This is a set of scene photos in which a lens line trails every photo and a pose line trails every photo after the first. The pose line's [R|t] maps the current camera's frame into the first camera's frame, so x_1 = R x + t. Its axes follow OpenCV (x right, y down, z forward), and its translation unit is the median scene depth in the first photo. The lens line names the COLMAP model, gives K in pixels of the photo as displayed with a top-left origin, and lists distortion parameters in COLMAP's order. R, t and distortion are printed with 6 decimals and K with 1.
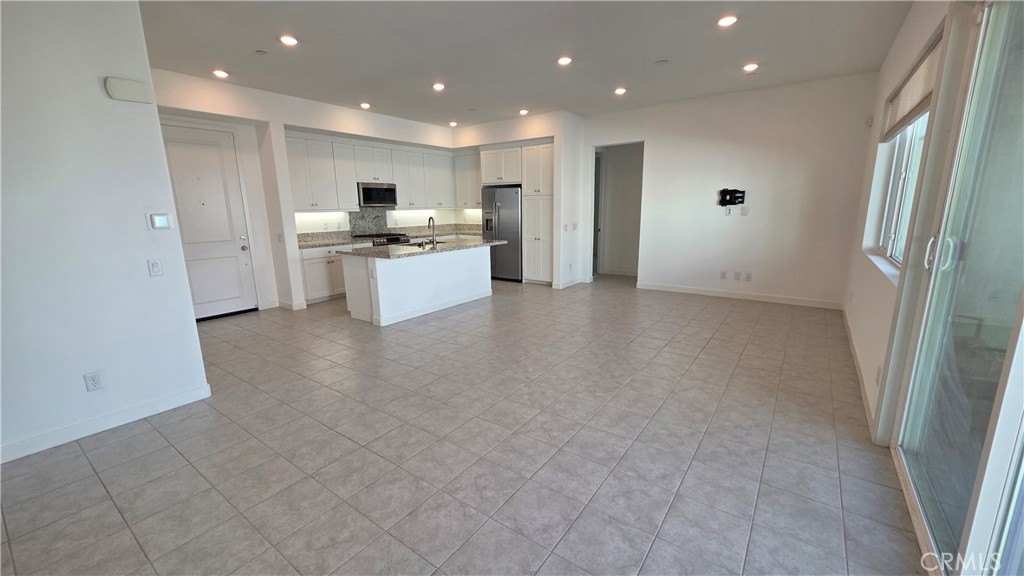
lens RADIAL K [[407.6, 0, 513.0], [0, 407.6, 289.4], [0, 0, 1]] dist [0.002839, -0.000325]
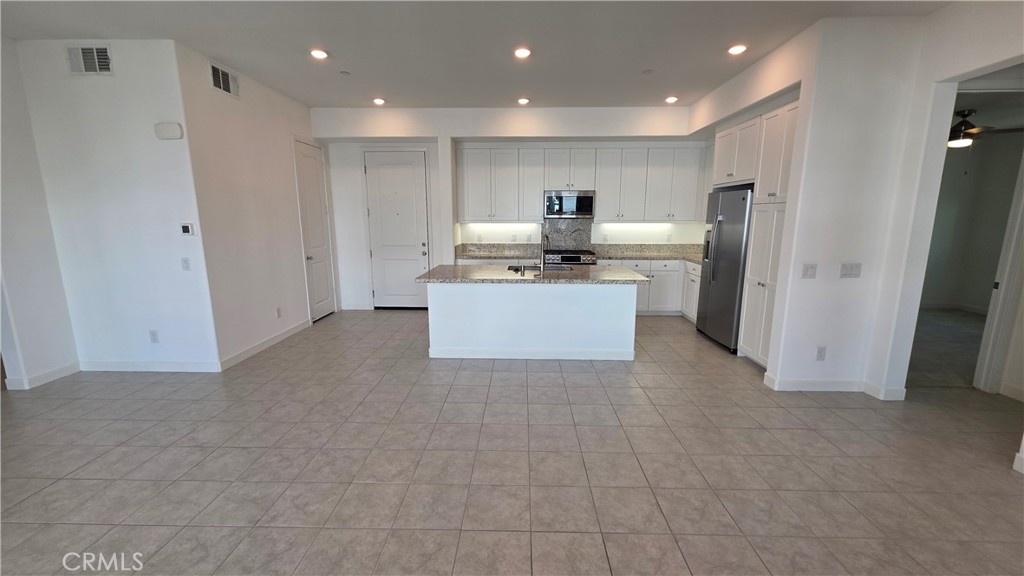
lens RADIAL K [[407.6, 0, 513.0], [0, 407.6, 289.4], [0, 0, 1]] dist [0.002839, -0.000325]
pose [[0.566796, 0.161562, -0.807861, 0.315632], [-0.175705, 0.981728, 0.073059, -0.101343], [0.804903, 0.100536, 0.584827, 0.434702]]
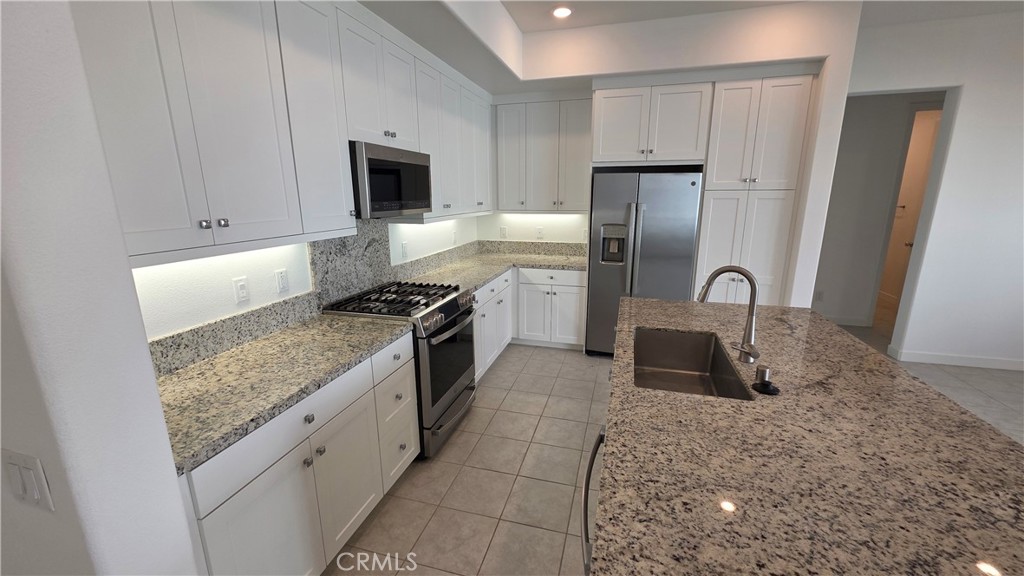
lens RADIAL K [[407.6, 0, 513.0], [0, 407.6, 289.4], [0, 0, 1]] dist [0.002839, -0.000325]
pose [[0.938593, -0.070192, 0.337810, -0.364317], [0.061488, 0.997443, 0.036412, -0.150137], [-0.339502, -0.013405, 0.940510, 0.647485]]
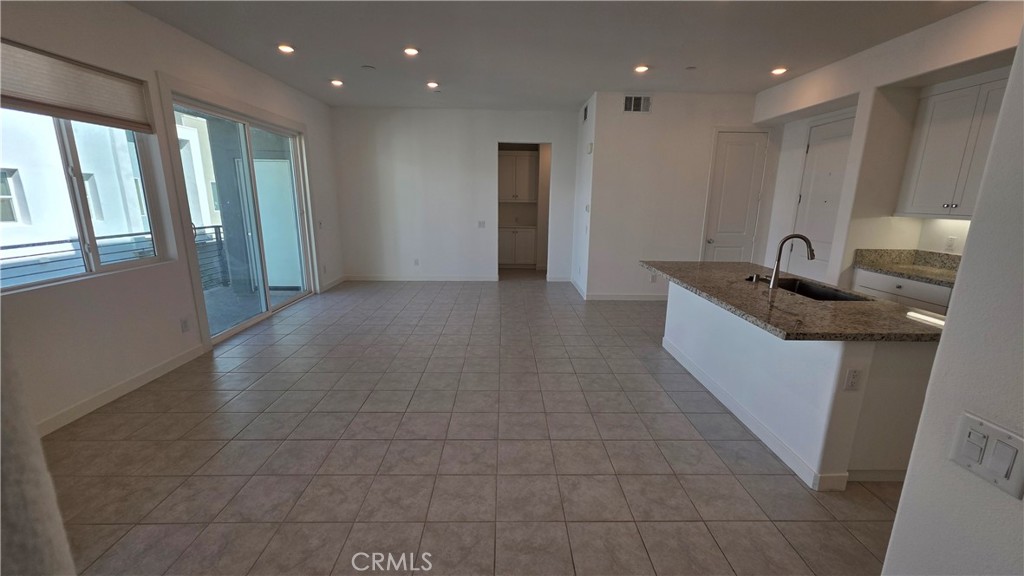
lens RADIAL K [[407.6, 0, 513.0], [0, 407.6, 289.4], [0, 0, 1]] dist [0.002839, -0.000325]
pose [[-0.797680, 0.138110, -0.587054, 0.292179], [-0.124260, 0.914899, 0.384082, -0.215751], [0.590141, 0.379322, -0.712635, 0.964688]]
